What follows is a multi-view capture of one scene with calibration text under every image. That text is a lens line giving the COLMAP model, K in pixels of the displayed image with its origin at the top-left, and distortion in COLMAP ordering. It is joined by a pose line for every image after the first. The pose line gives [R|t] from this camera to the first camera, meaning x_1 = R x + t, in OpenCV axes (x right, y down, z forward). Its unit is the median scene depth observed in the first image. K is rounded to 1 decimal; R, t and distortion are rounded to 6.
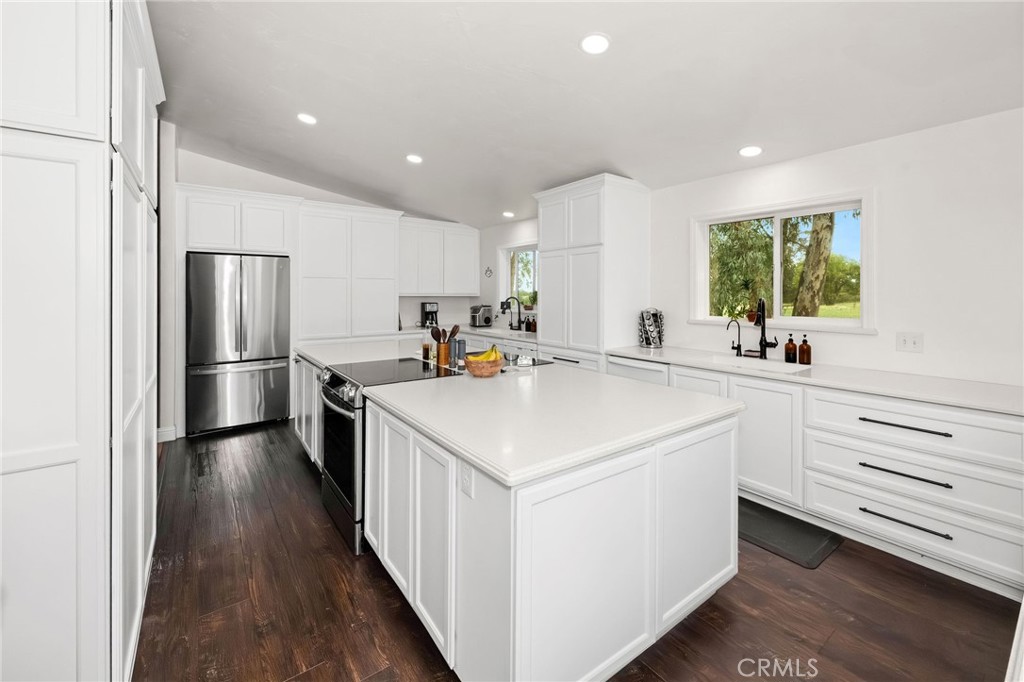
lens RADIAL K [[413.2, 0, 516.3], [0, 413.2, 287.1], [0, 0, 1]] dist [-0.002155, -0.000412]
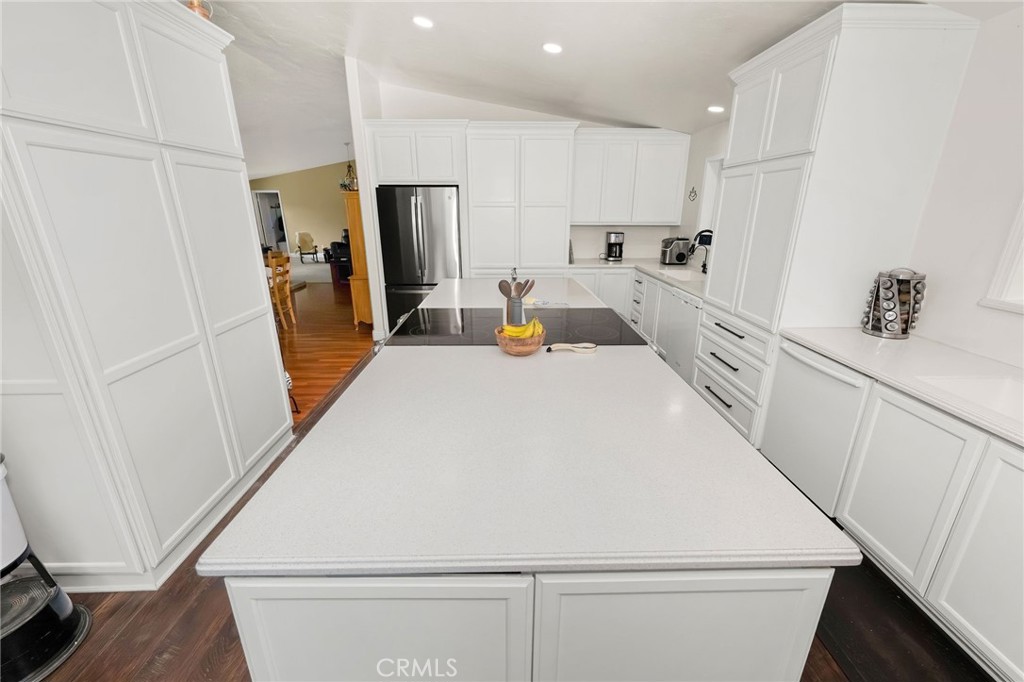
lens RADIAL K [[413.2, 0, 510.5], [0, 413.2, 333.2], [0, 0, 1]] dist [-0.002155, -0.000412]
pose [[0.822889, 0.165099, -0.543688, 0.192322], [0.004866, 0.954773, 0.297296, -0.032049], [0.568182, -0.247287, 0.784869, 0.218017]]
